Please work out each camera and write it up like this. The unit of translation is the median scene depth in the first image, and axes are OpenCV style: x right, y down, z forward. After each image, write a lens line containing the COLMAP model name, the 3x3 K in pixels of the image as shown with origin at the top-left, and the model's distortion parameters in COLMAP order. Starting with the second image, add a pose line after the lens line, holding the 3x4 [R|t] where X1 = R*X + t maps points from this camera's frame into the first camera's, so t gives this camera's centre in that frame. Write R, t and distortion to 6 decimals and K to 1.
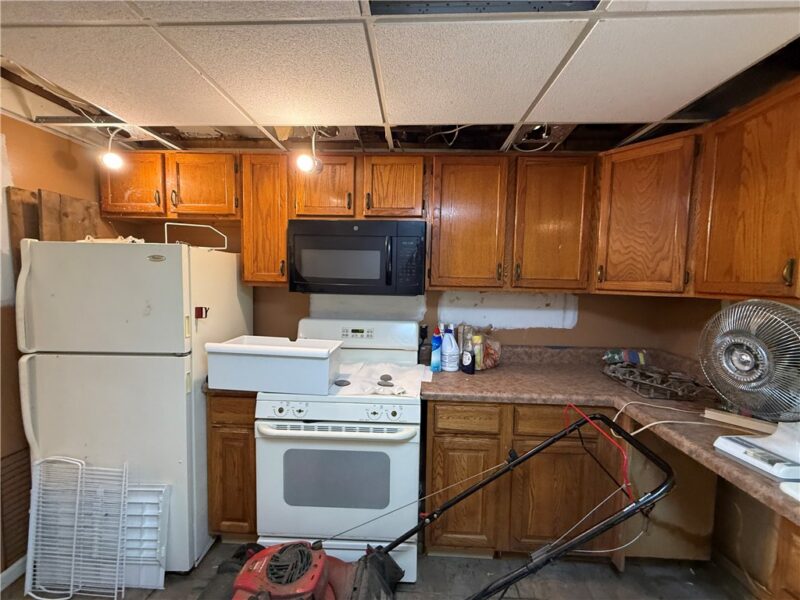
lens RADIAL K [[321.5, 0, 397.8], [0, 321.5, 300.6], [0, 0, 1]] dist [0.000046, 0.000640]
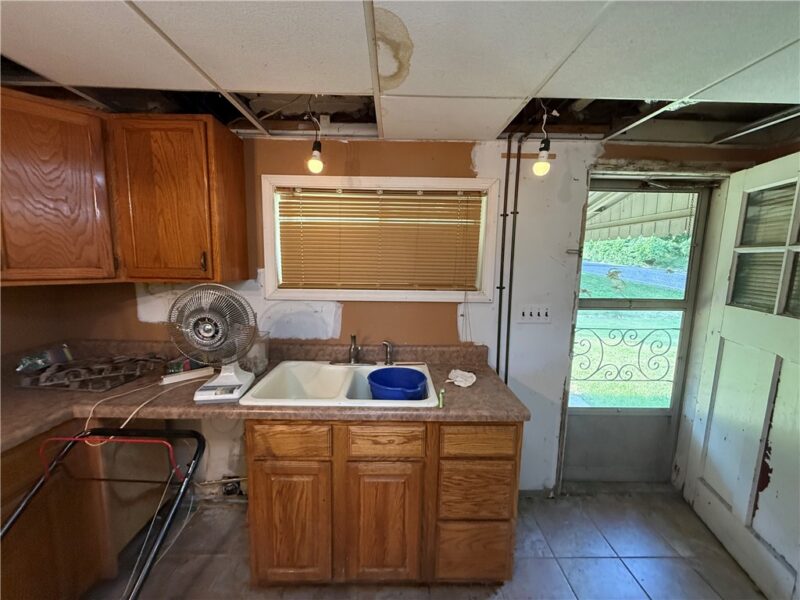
lens RADIAL K [[321.5, 0, 399.9], [0, 321.5, 299.2], [0, 0, 1]] dist [0.000046, 0.000640]
pose [[-0.065289, -0.139144, 0.988117, -0.178208], [0.054777, 0.988237, 0.142781, -0.053343], [-0.996362, 0.063448, -0.056899, 0.163958]]
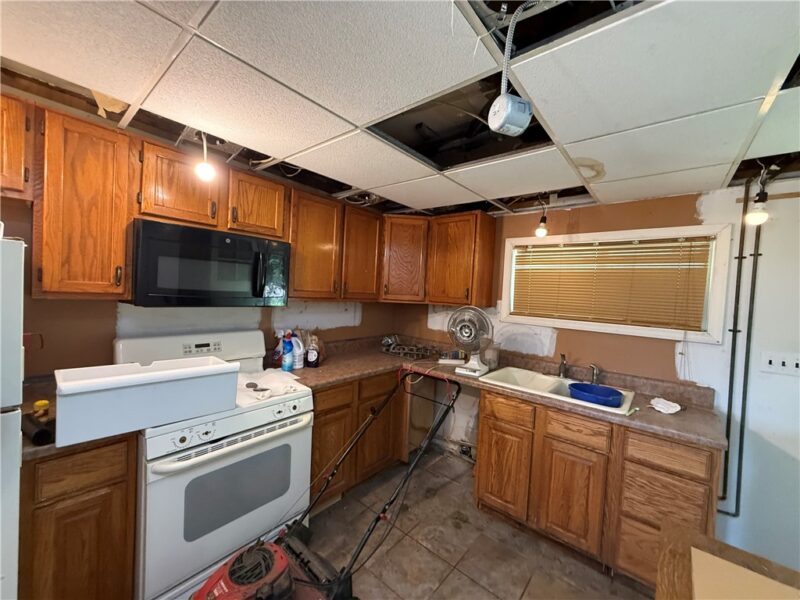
lens RADIAL K [[321.5, 0, 398.3], [0, 321.5, 300.3], [0, 0, 1]] dist [0.000046, 0.000640]
pose [[0.607332, -0.012864, 0.794344, -0.684116], [0.017144, 0.999848, 0.003085, -0.038508], [-0.794263, 0.011745, 0.607461, -0.026370]]
